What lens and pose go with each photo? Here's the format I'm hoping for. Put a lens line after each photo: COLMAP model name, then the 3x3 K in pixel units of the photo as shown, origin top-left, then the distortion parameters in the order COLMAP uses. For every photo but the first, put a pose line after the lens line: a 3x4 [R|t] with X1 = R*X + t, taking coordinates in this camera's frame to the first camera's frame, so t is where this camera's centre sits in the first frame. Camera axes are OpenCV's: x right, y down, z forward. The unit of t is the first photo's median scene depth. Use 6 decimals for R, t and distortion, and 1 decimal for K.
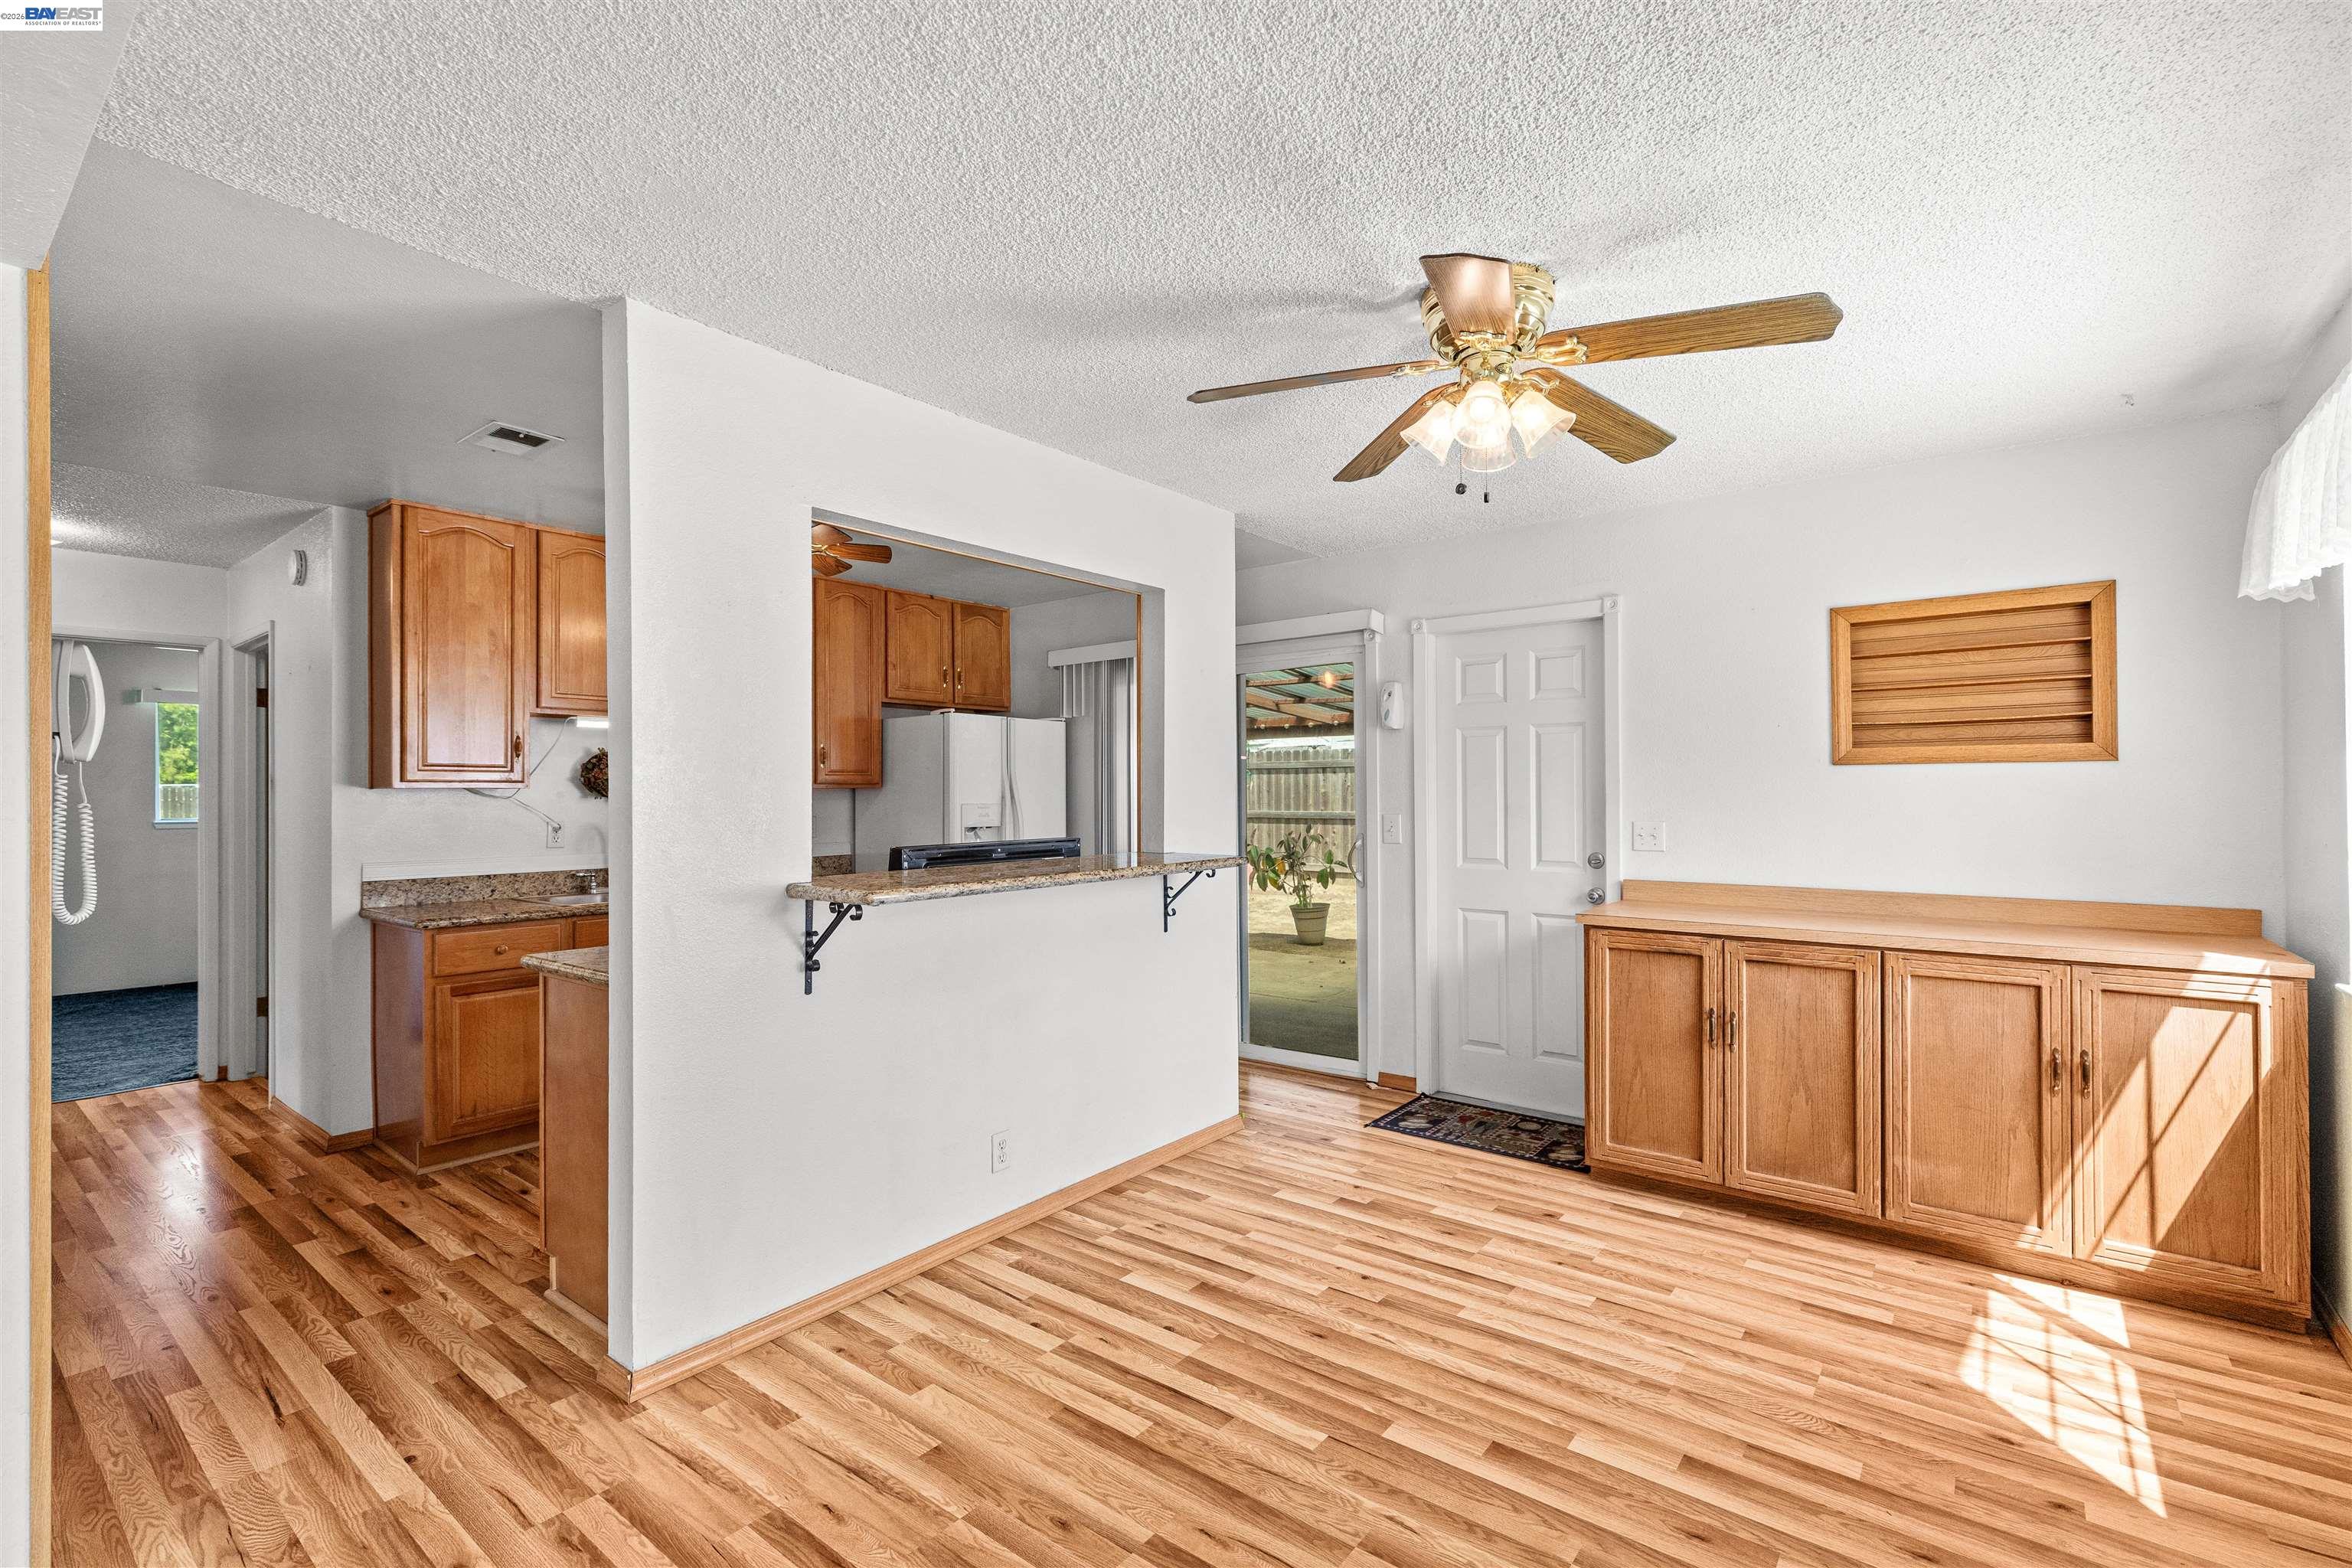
lens RADIAL K [[1049.2, 0, 1171.4], [0, 1049.2, 786.2], [0, 0, 1]] dist [0.004923, -0.000023]
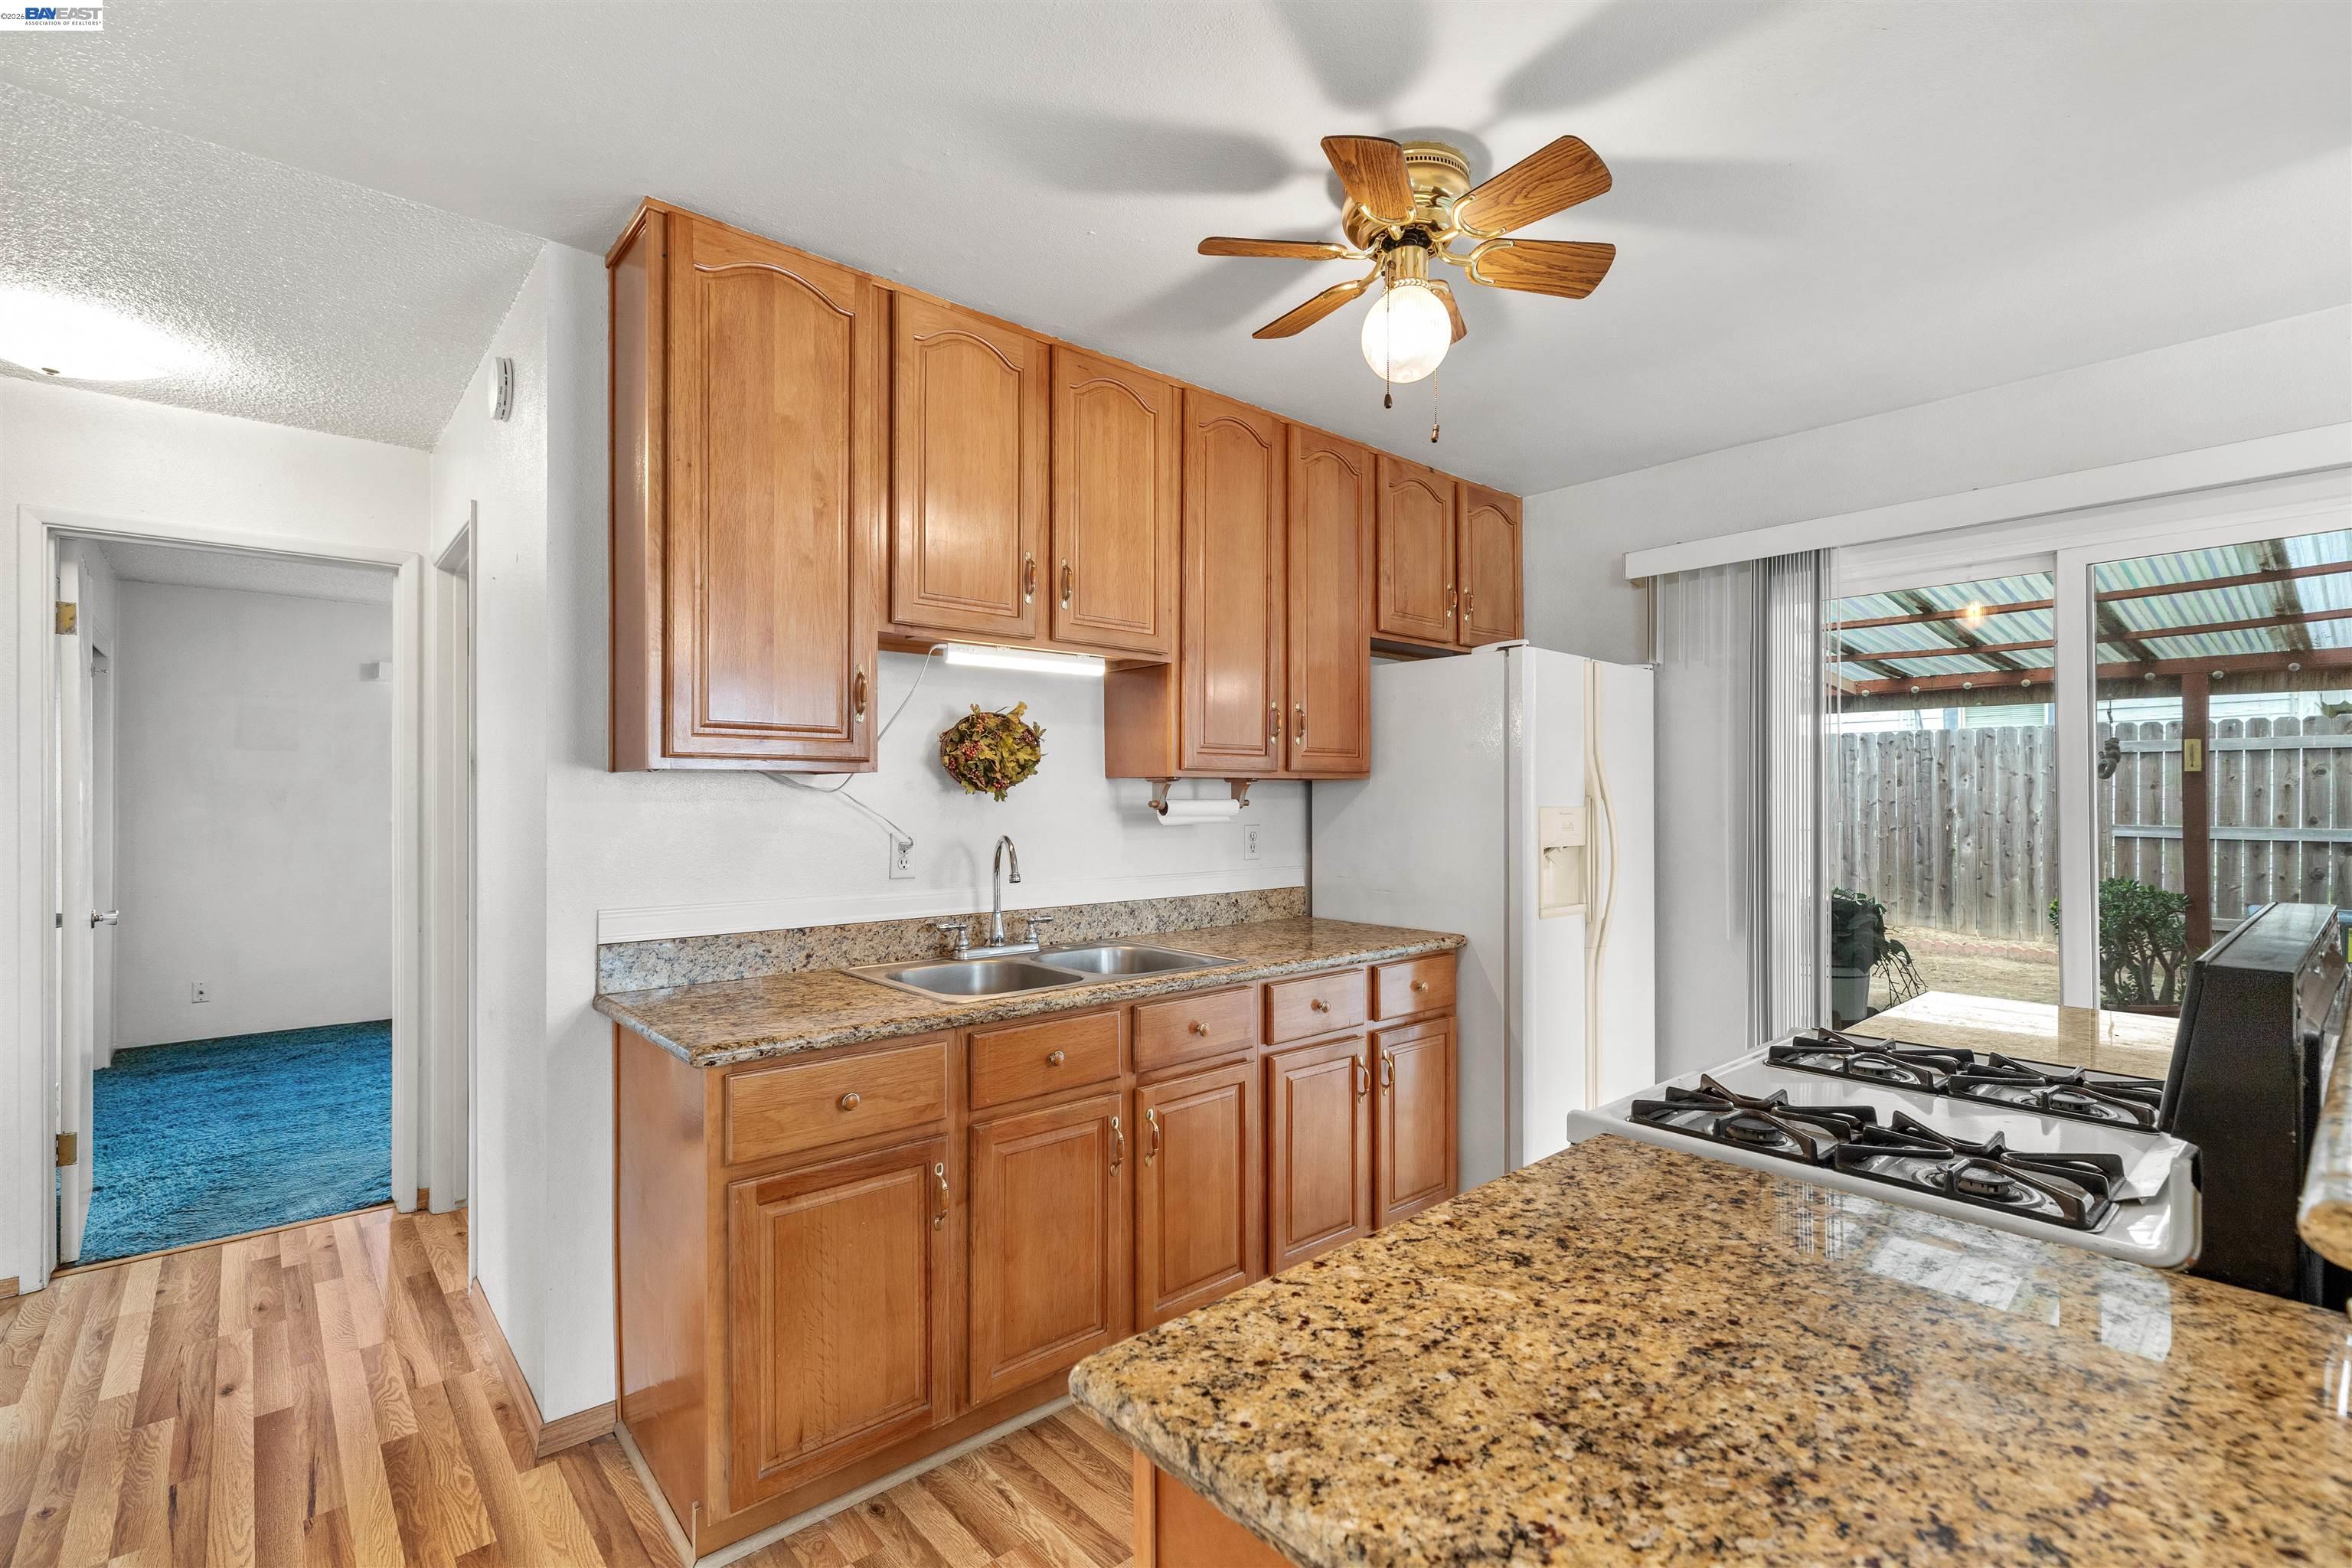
lens RADIAL K [[1060.5, 0, 1175.6], [0, 1060.5, 792.6], [0, 0, 1]] dist [0.000329, 0.000121]
pose [[0.984487, 0.004675, -0.175393, -0.473031], [-0.003824, 0.999979, 0.005186, 0.011323], [0.175414, -0.004435, 0.984485, 0.639559]]
